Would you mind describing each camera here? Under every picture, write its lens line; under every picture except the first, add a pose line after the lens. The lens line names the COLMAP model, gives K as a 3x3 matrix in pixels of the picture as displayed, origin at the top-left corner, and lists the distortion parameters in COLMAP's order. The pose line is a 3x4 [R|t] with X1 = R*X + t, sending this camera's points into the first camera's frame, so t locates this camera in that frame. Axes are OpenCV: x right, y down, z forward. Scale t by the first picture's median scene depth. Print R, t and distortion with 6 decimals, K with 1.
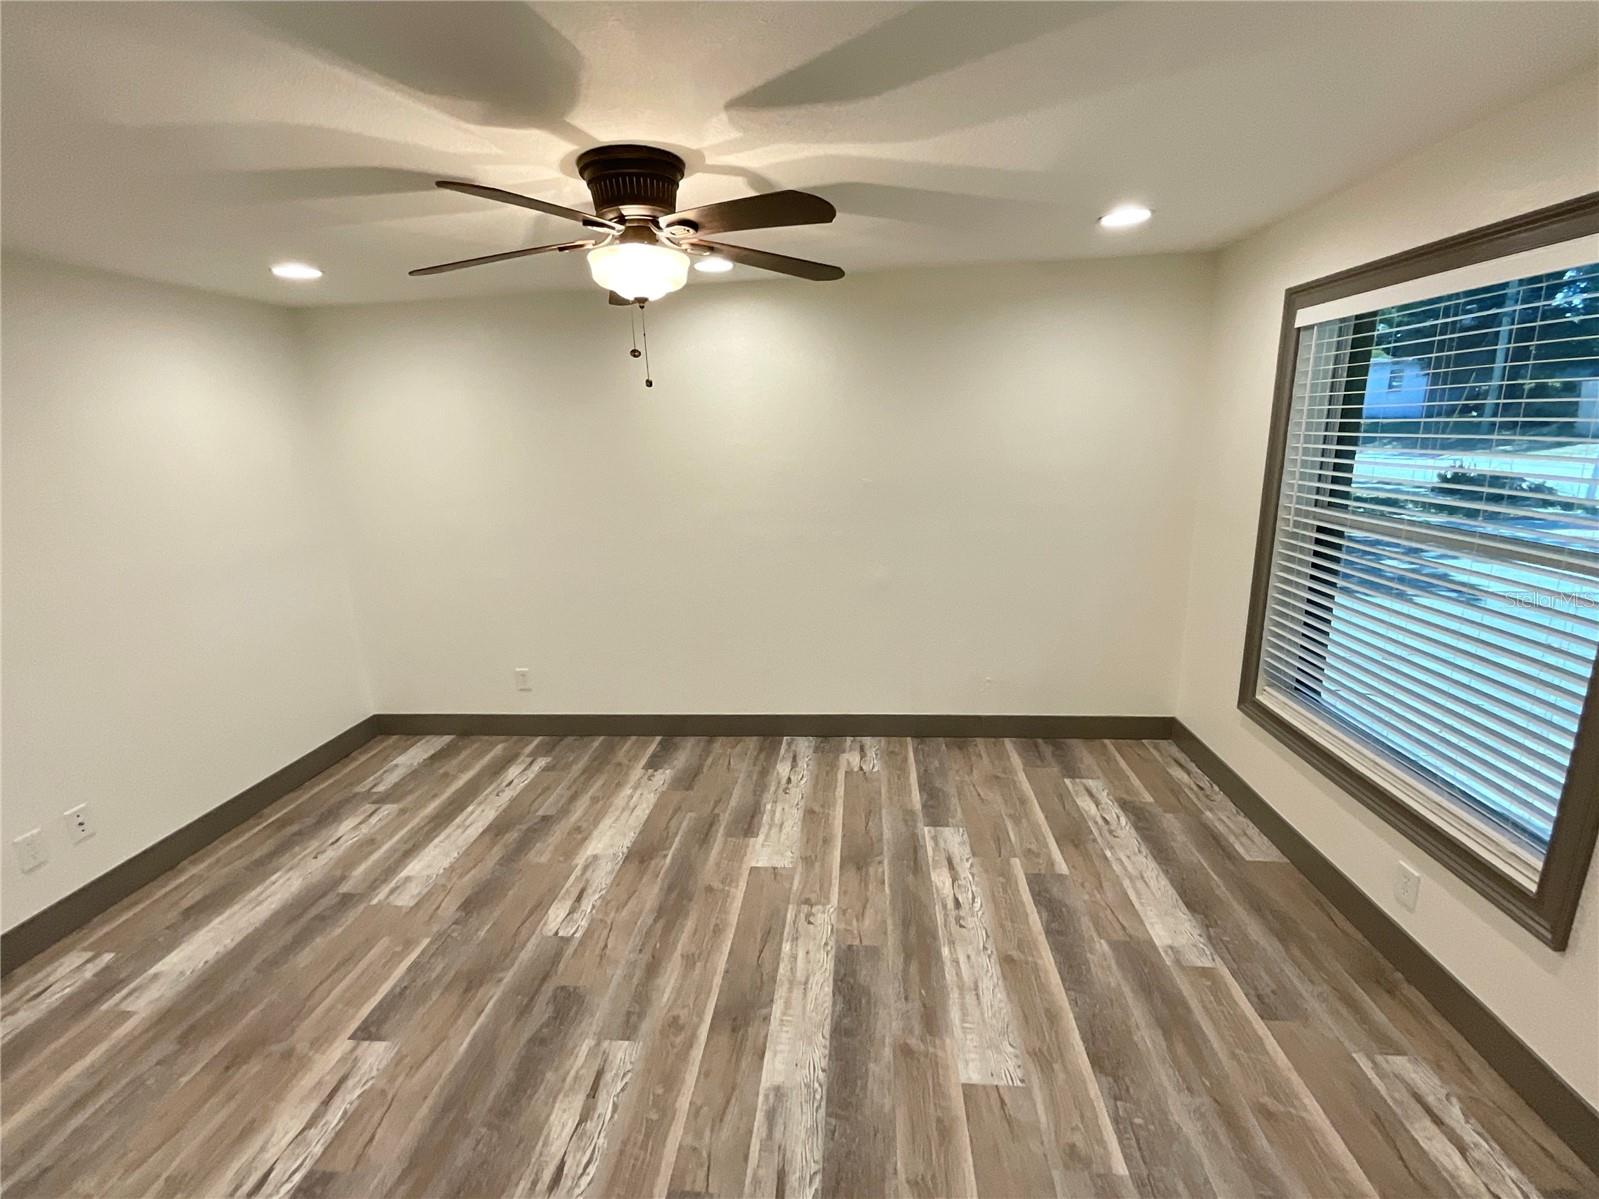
lens RADIAL K [[653.6, 0, 793.1], [0, 653.6, 613.6], [0, 0, 1]] dist [0.000723, 0.001938]
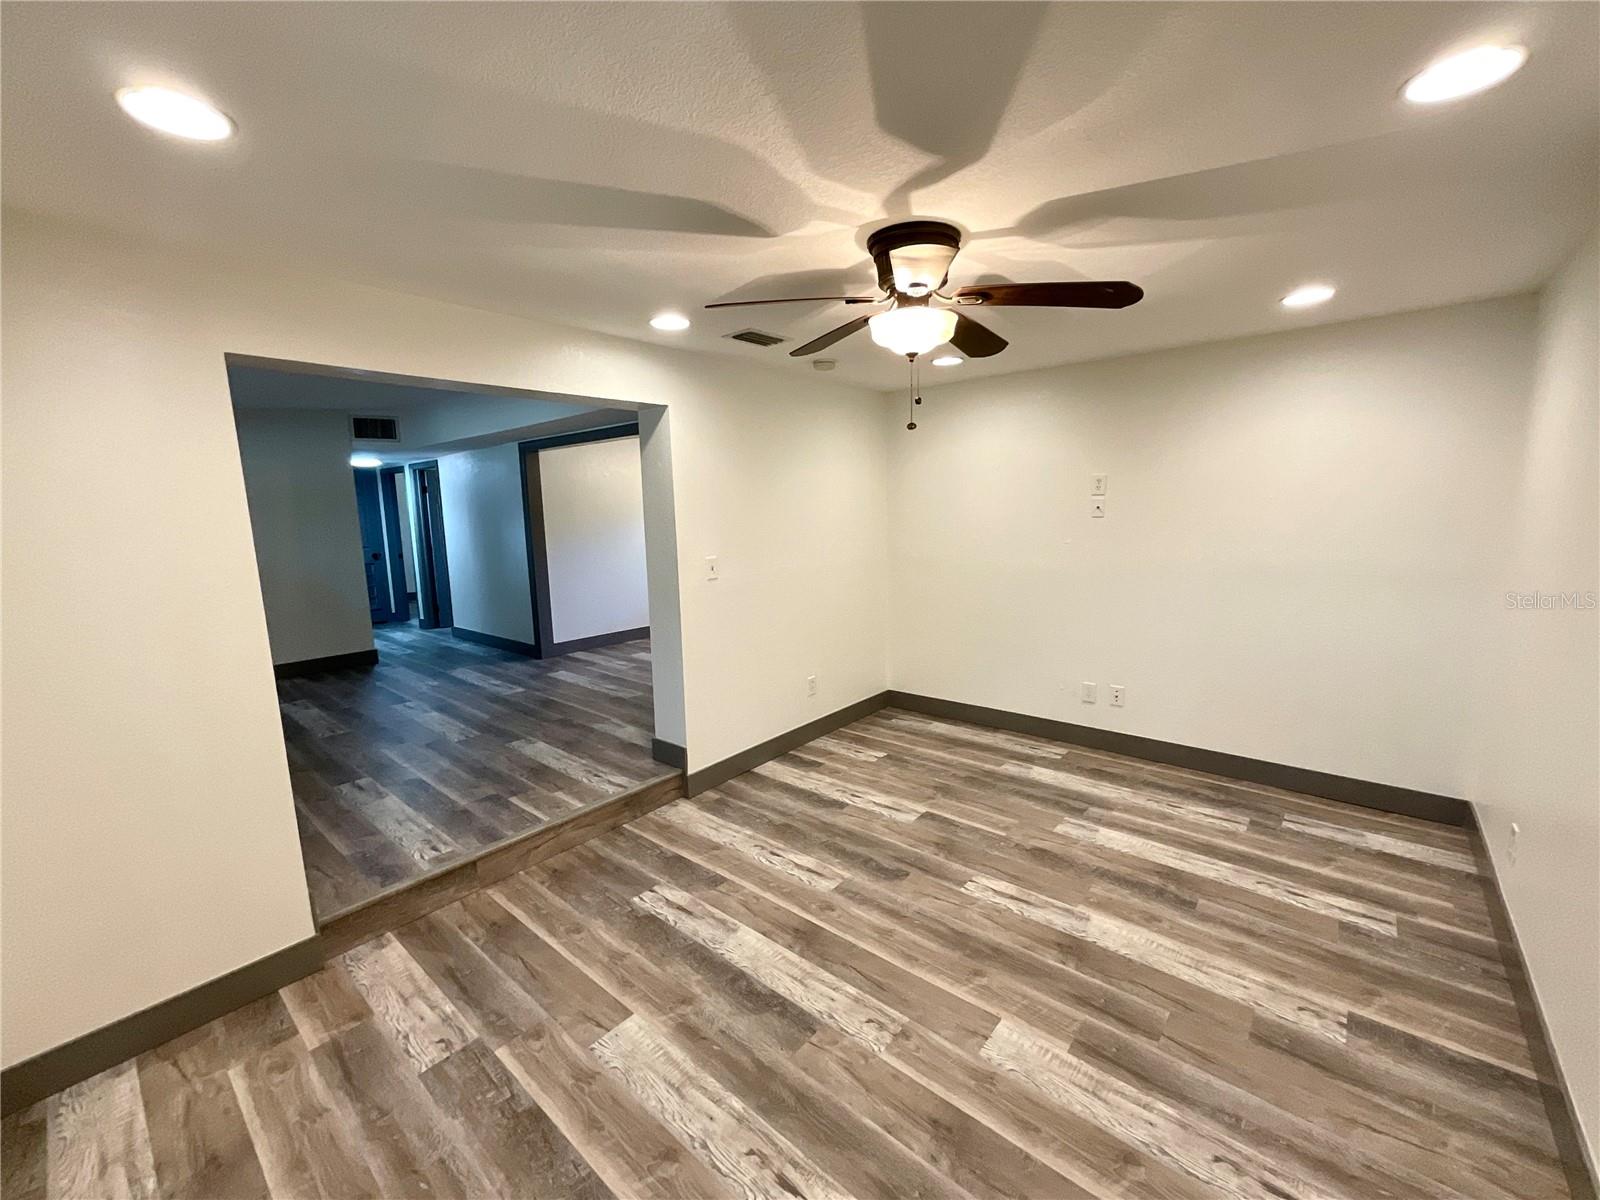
lens RADIAL K [[654.0, 0, 798.4], [0, 654.0, 573.5], [0, 0, 1]] dist [0.000723, 0.001938]
pose [[-0.552269, 0.144086, -0.821120, 0.693637], [-0.182387, 0.940208, 0.287653, -0.309952], [0.813470, 0.308623, -0.492968, 1.152518]]
